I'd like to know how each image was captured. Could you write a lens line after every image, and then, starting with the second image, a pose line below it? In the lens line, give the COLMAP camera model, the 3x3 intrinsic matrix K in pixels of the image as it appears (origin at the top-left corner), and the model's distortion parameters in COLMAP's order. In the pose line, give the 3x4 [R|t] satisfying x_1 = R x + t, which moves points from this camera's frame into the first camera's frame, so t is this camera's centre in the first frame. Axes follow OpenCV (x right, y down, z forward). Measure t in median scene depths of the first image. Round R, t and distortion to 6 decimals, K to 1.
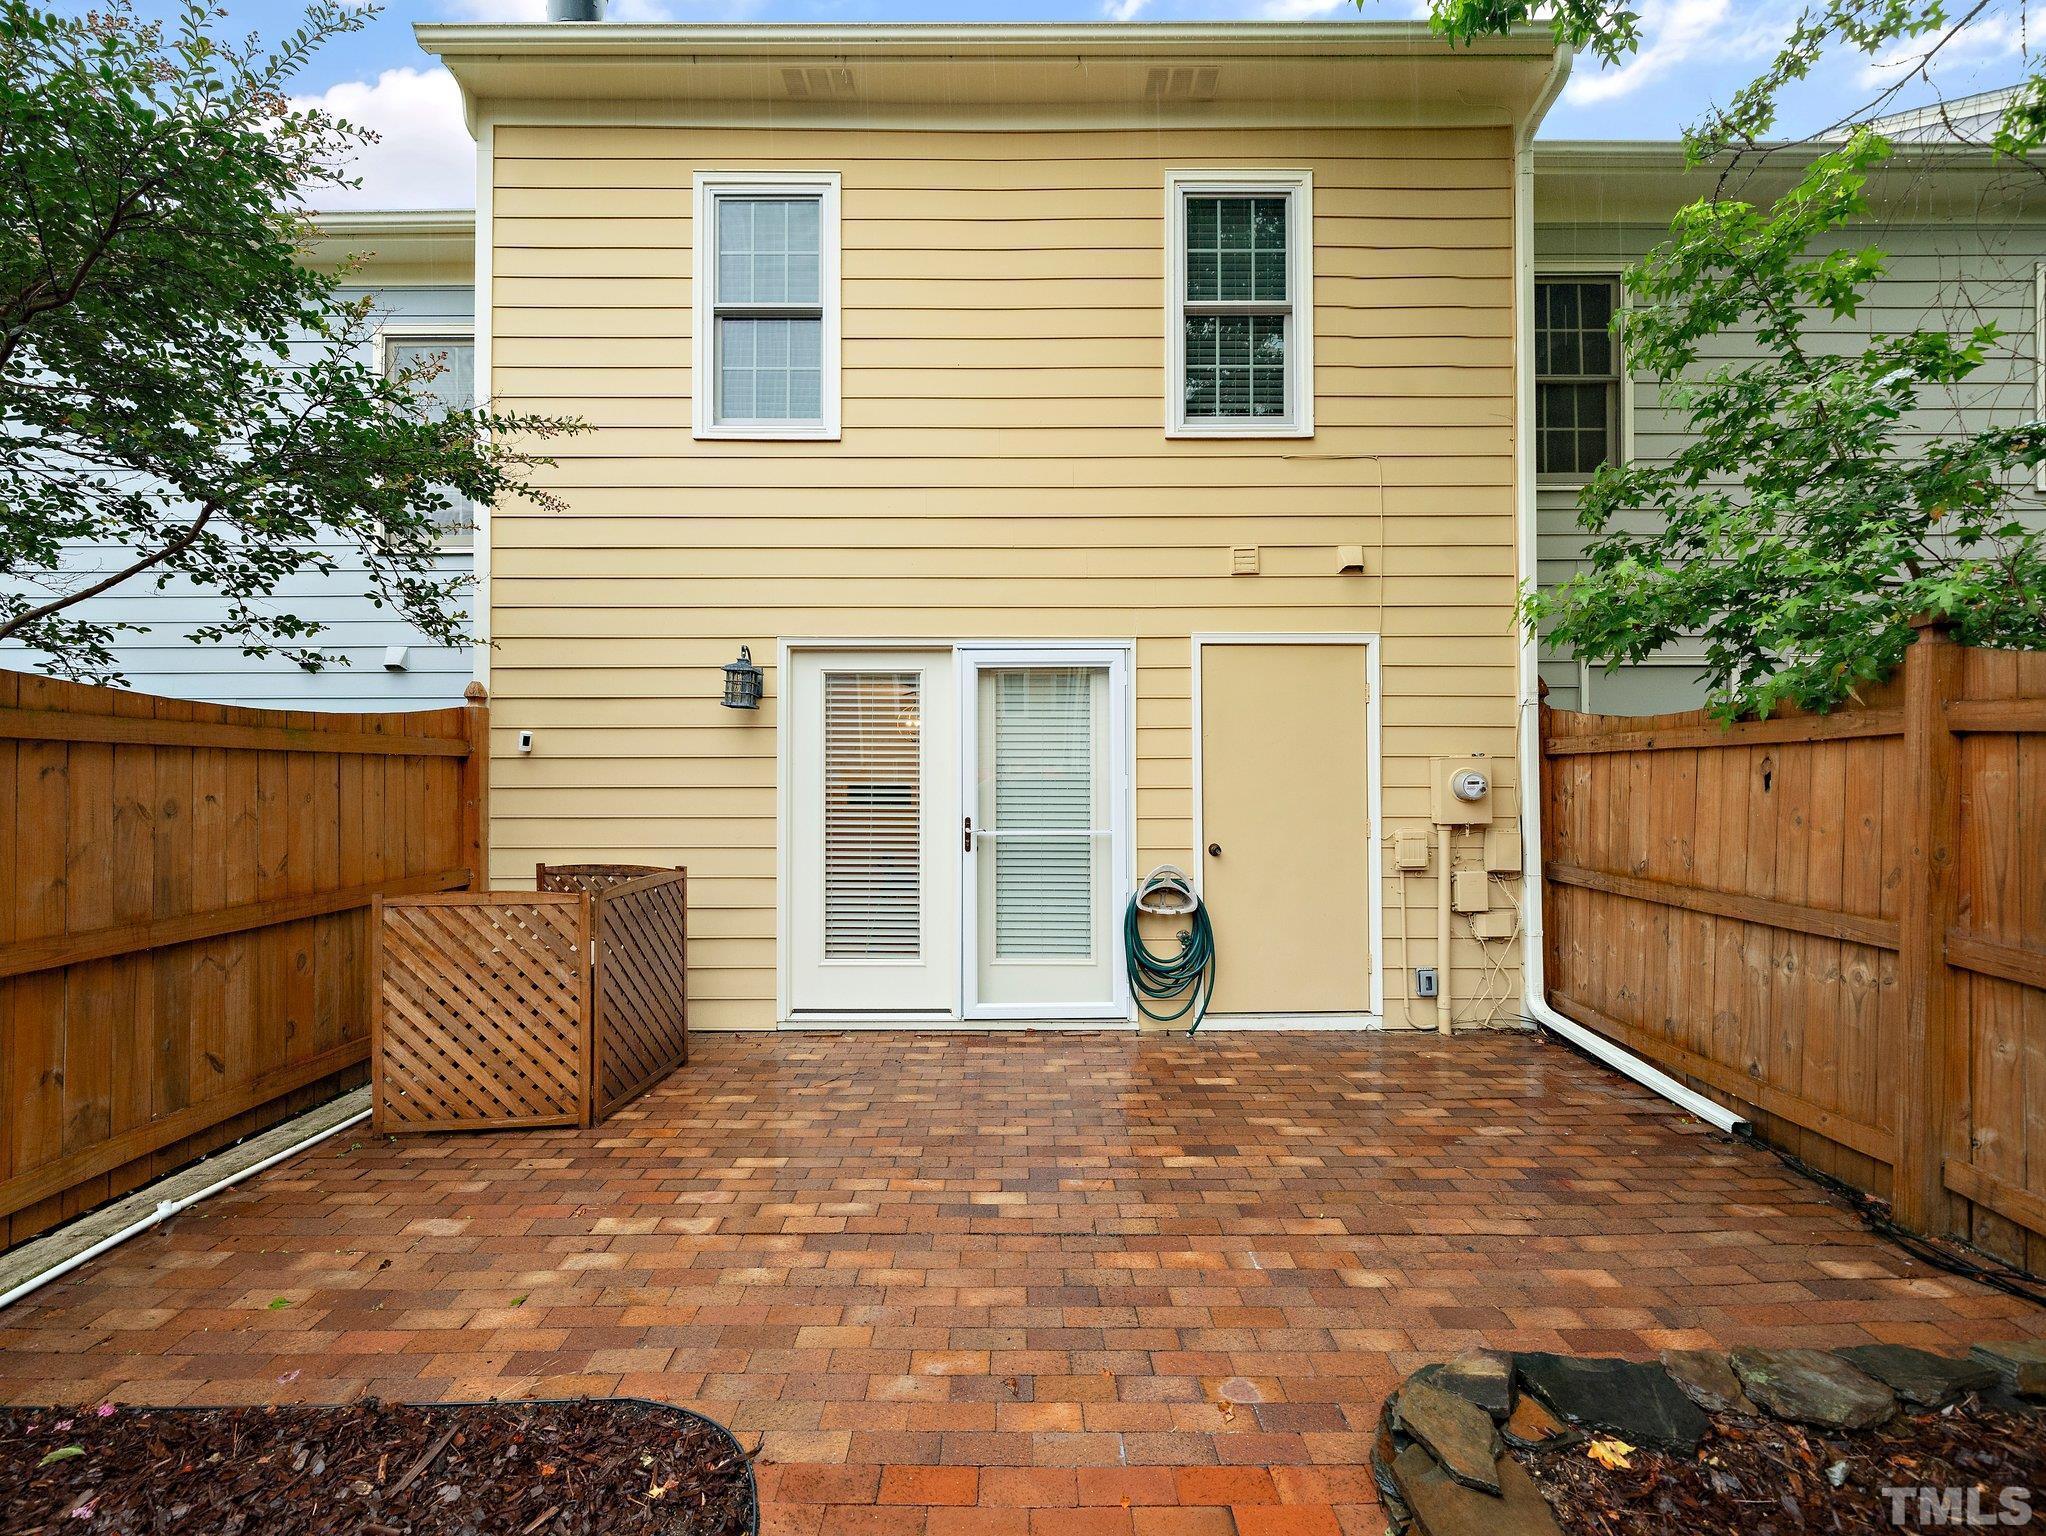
lens RADIAL K [[920.8, 0, 1011.9], [0, 920.8, 775.6], [0, 0, 1]] dist [0.002333, -0.000186]
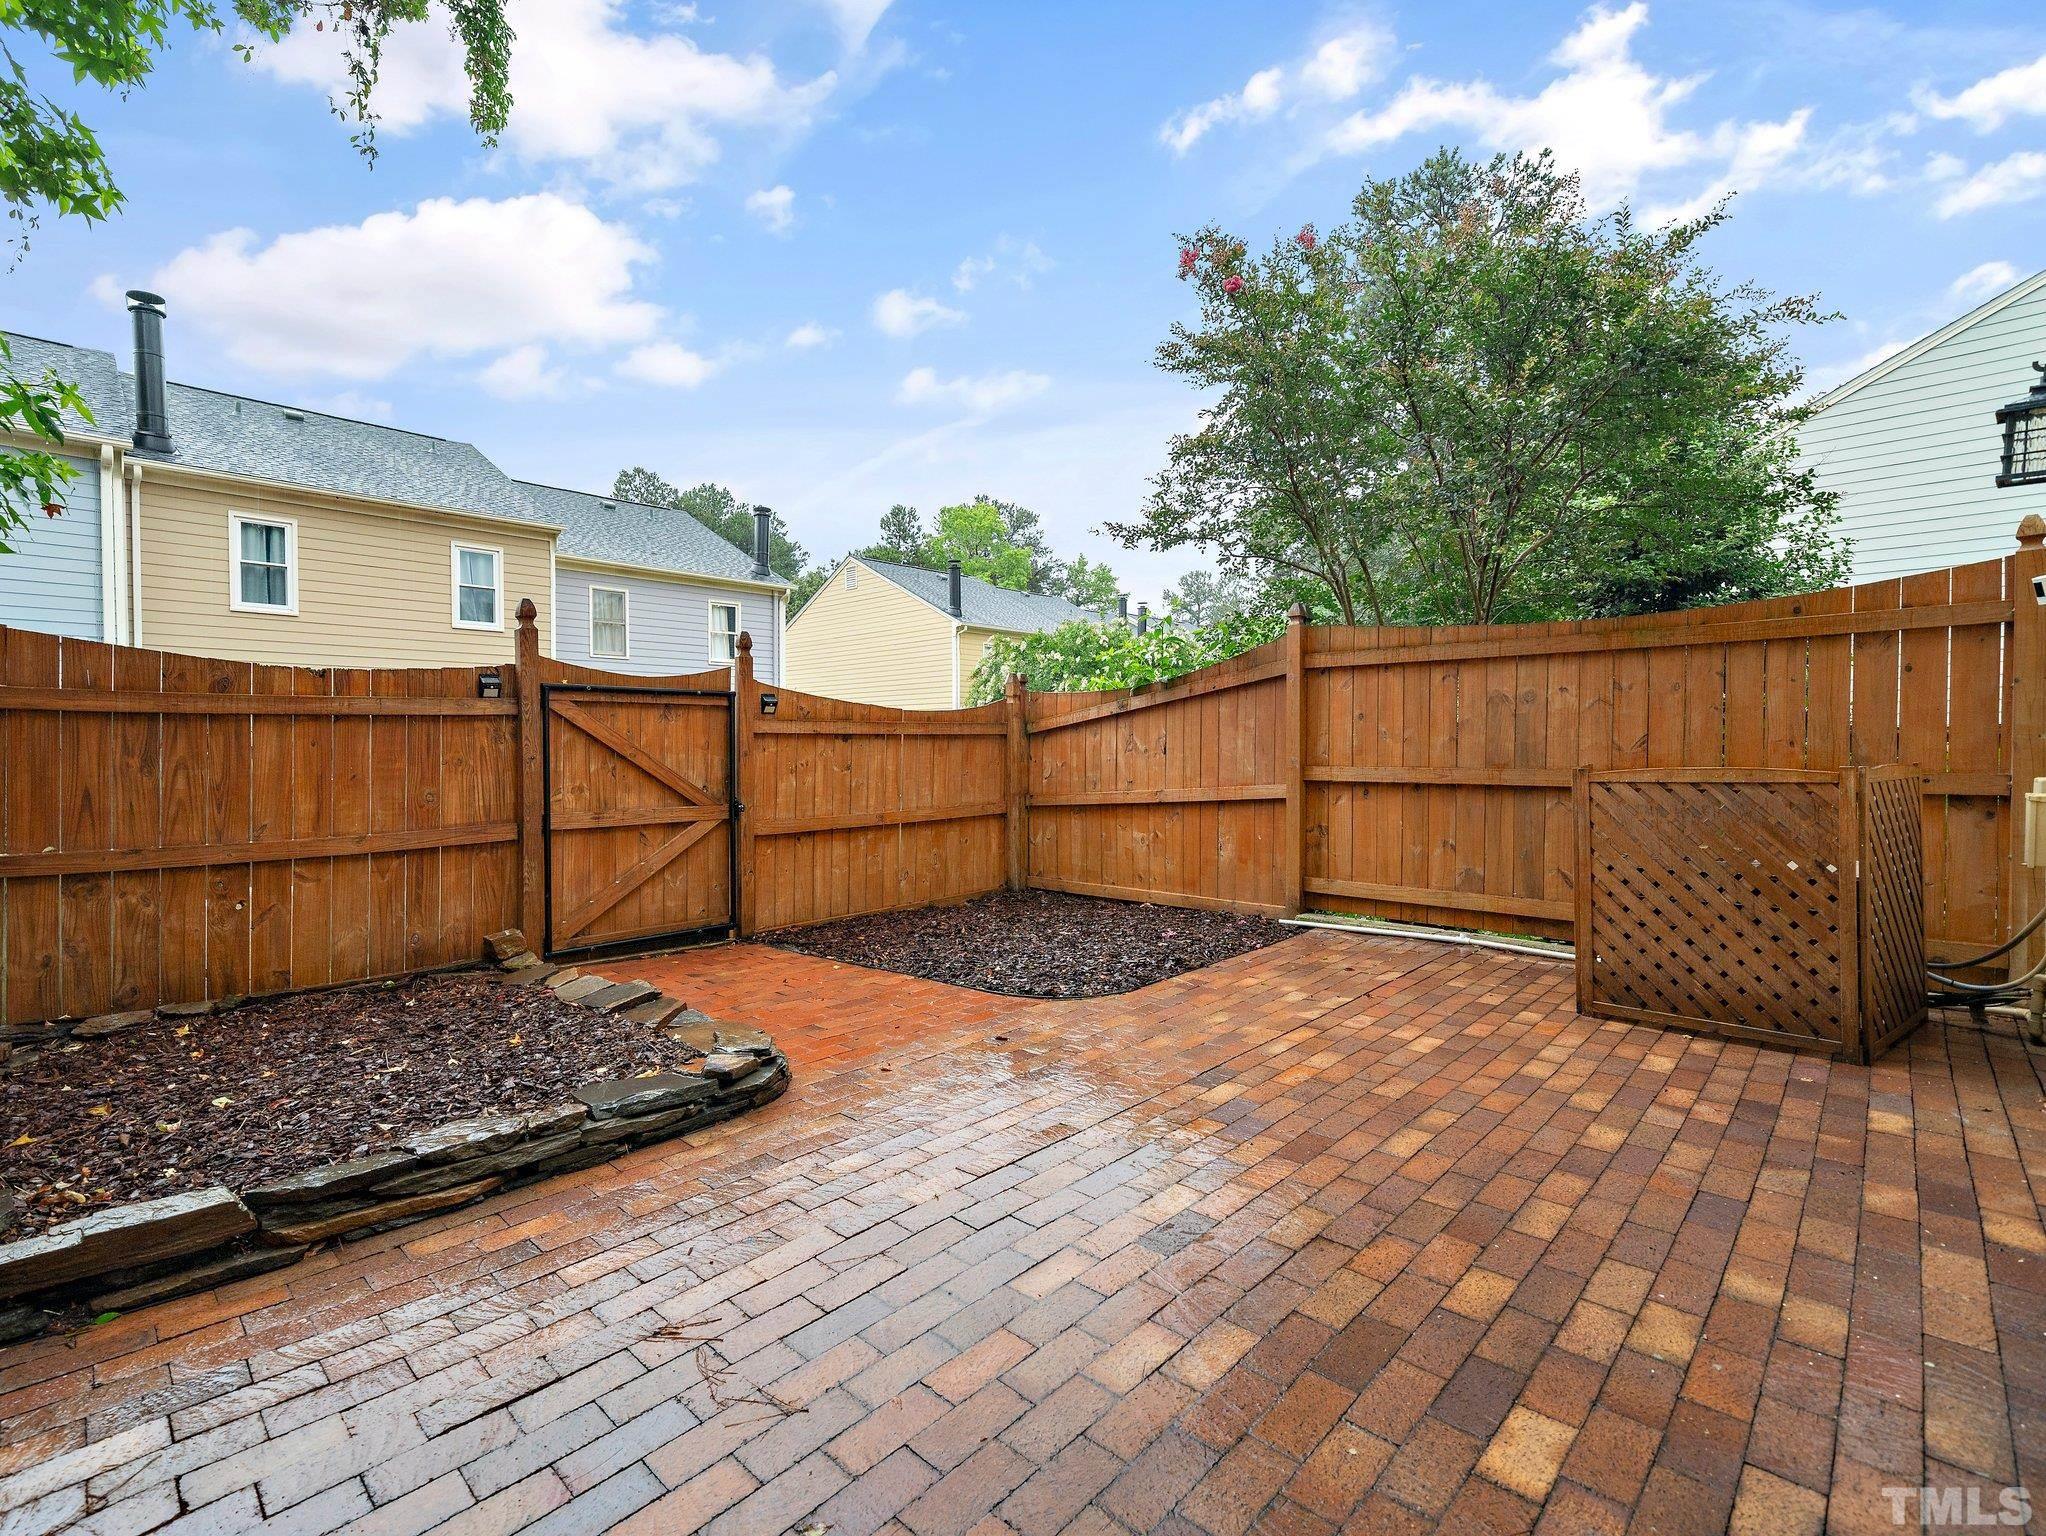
lens RADIAL K [[920.8, 0, 1021.1], [0, 920.8, 763.0], [0, 0, 1]] dist [0.002333, -0.000186]
pose [[-0.691773, 0.013351, -0.721991, 0.708877], [0.003358, 0.999878, 0.015272, 0.110652], [0.722107, 0.008140, -0.691734, 1.358598]]
